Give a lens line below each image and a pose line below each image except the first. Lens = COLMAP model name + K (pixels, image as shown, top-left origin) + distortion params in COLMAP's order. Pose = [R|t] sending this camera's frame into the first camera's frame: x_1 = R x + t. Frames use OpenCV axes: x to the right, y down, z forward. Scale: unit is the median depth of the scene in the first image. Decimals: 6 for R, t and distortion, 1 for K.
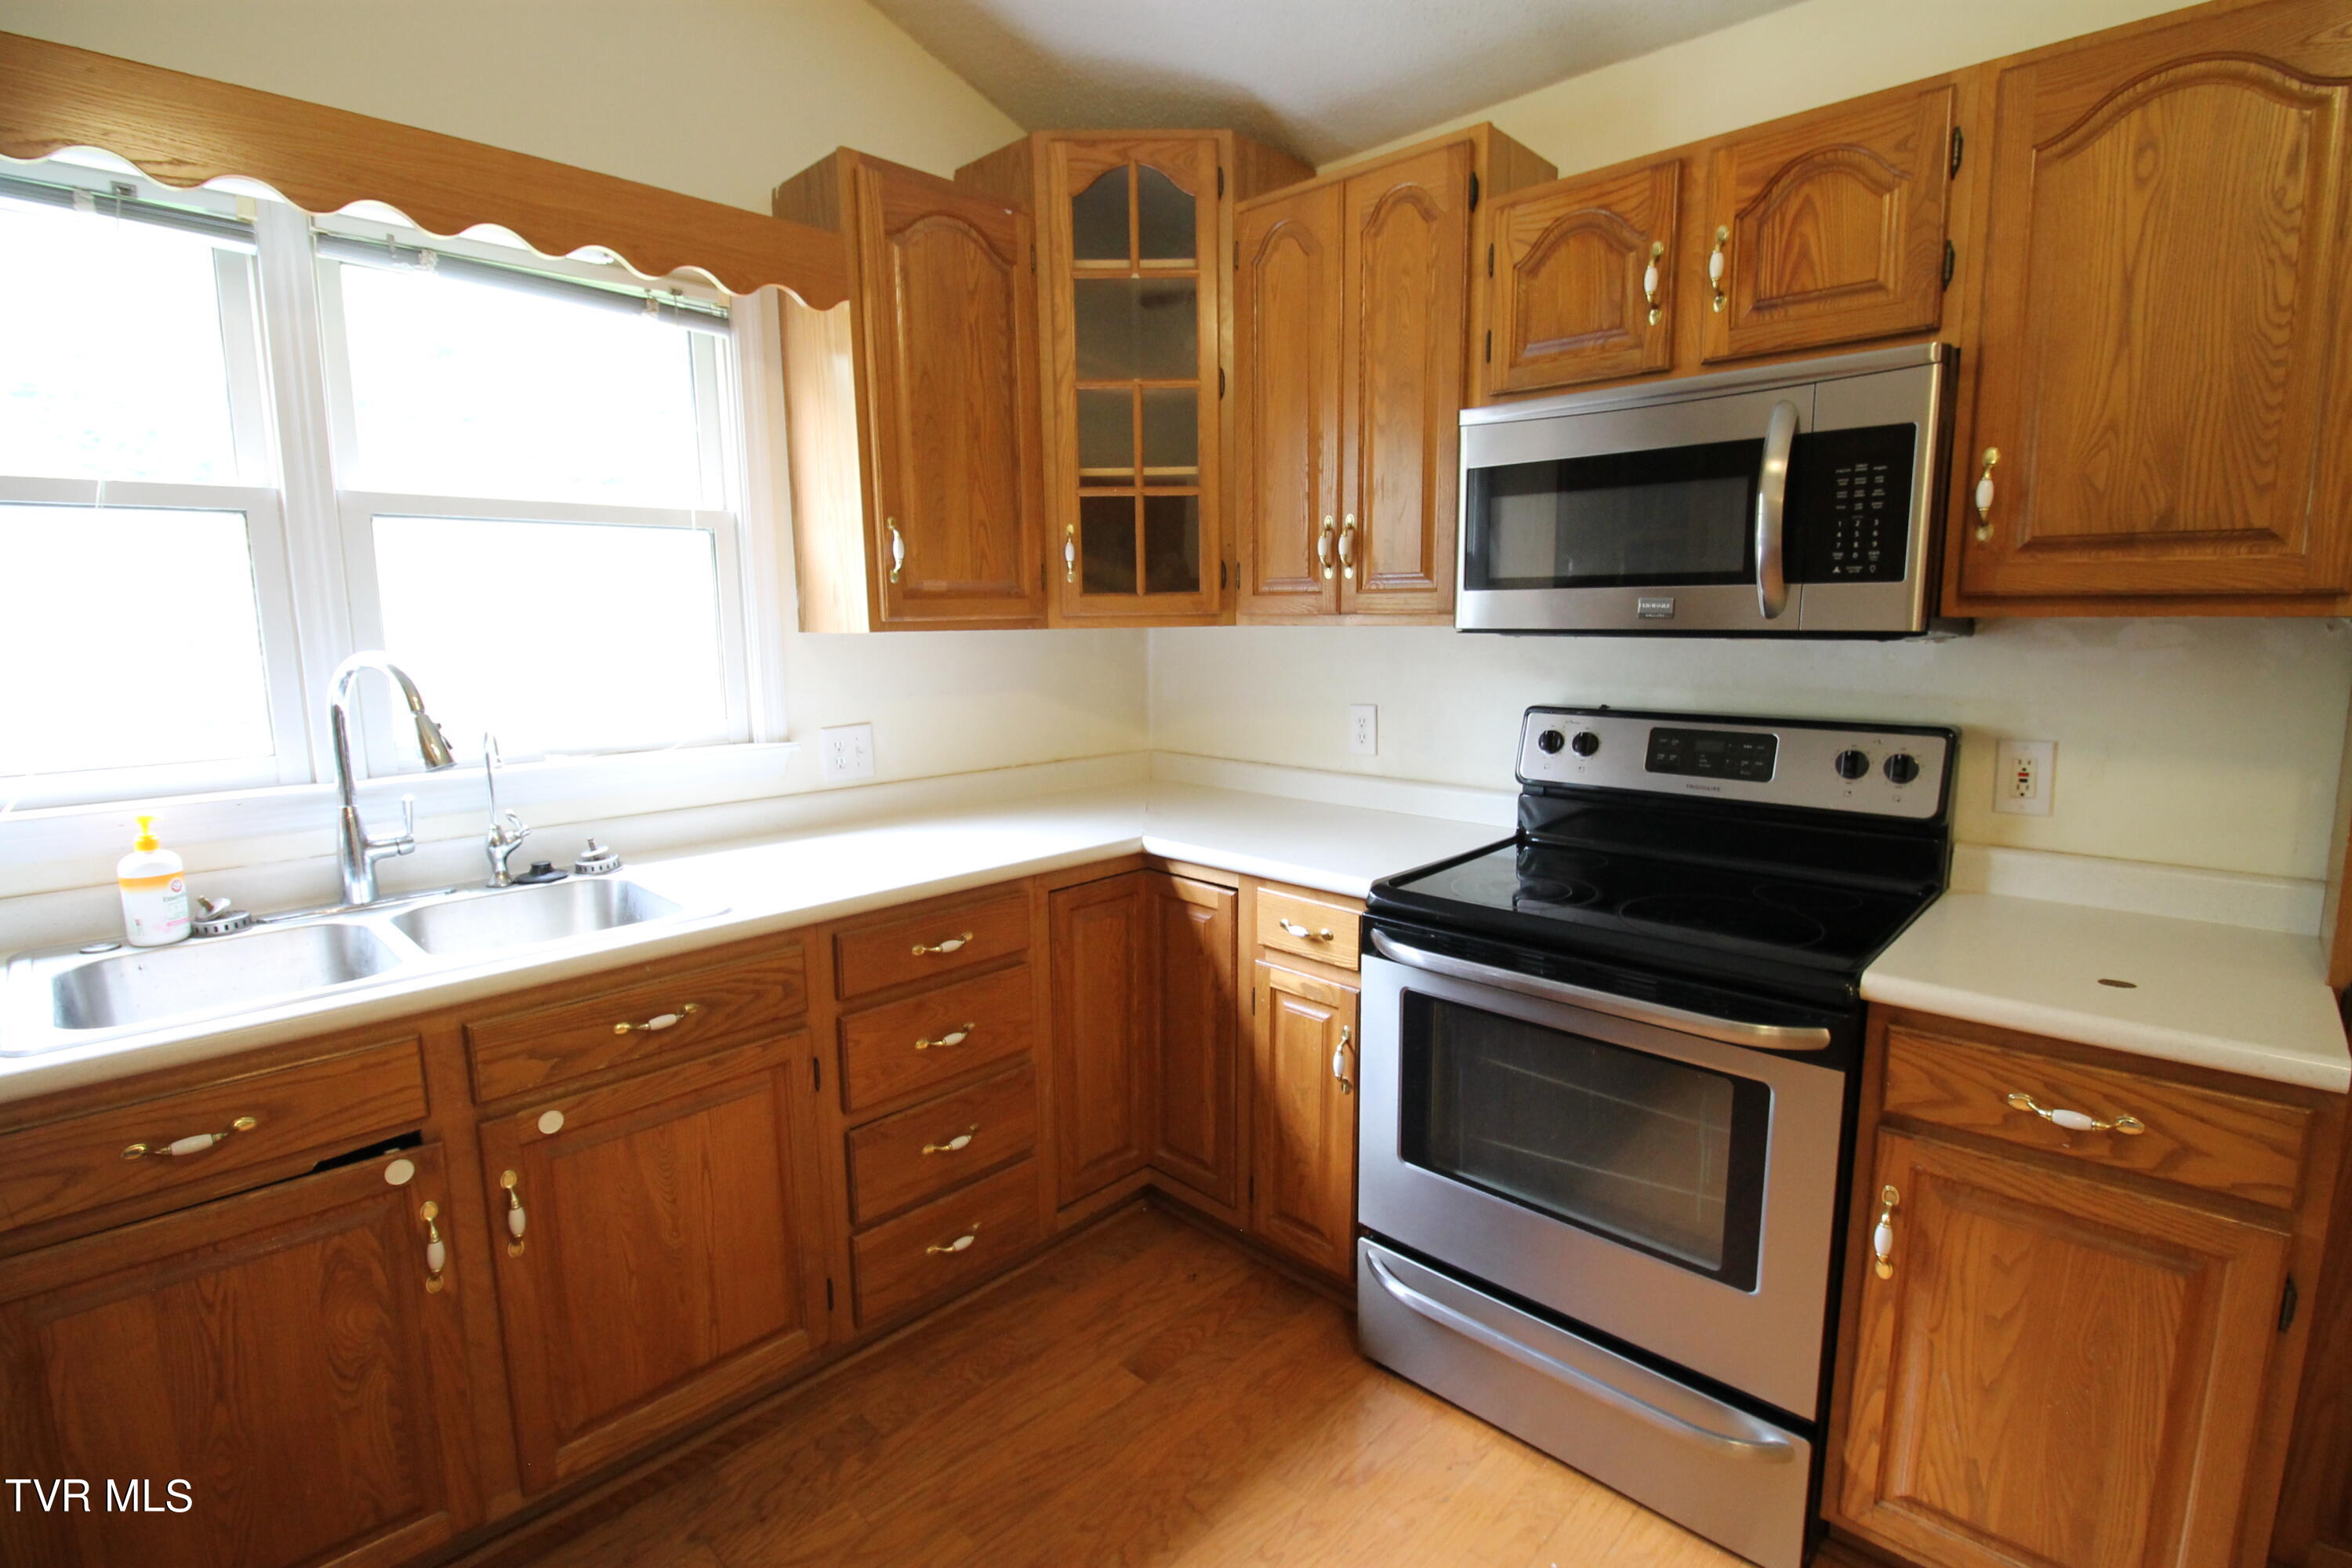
lens RADIAL K [[1109.4, 0, 1189.3], [0, 1109.4, 772.8], [0, 0, 1]] dist [-0.007142, -0.009701]
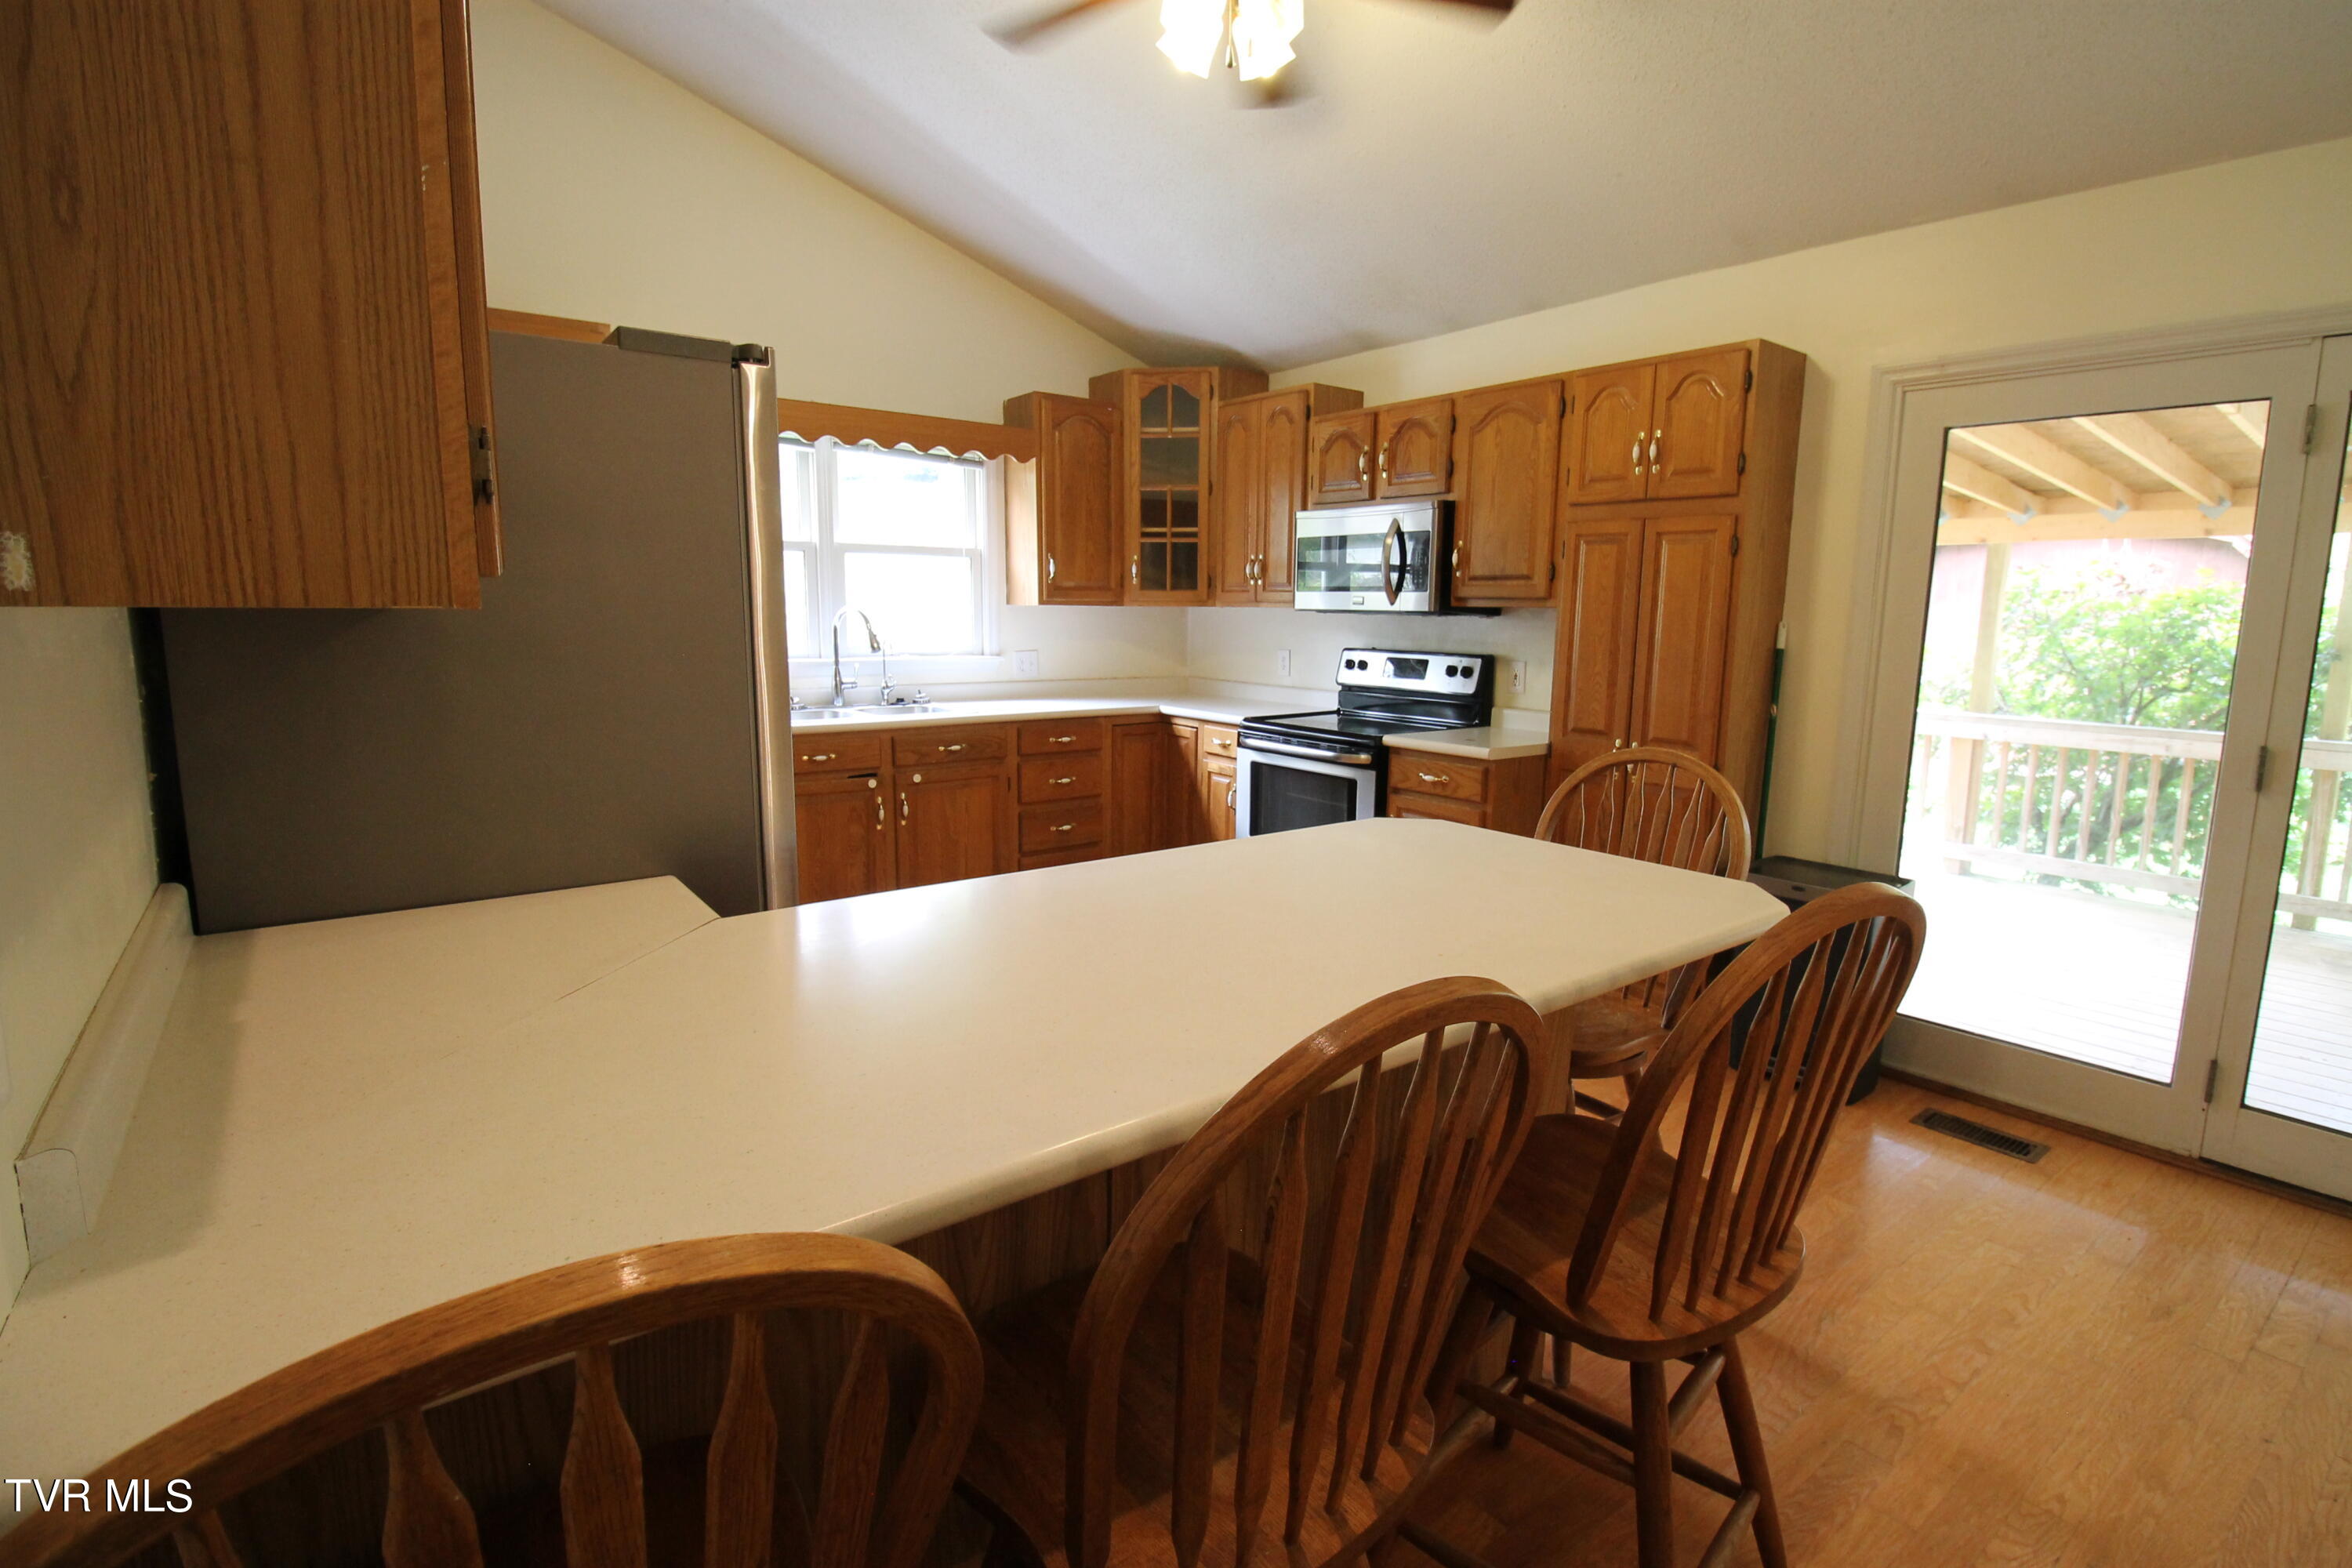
lens RADIAL K [[1109.4, 0, 1184.2], [0, 1109.4, 774.8], [0, 0, 1]] dist [-0.007142, -0.009701]
pose [[0.987758, 0.045375, -0.149252, 0.343698], [-0.044075, 0.998956, 0.012009, 0.171635], [0.149641, -0.005284, 0.988726, -1.141970]]
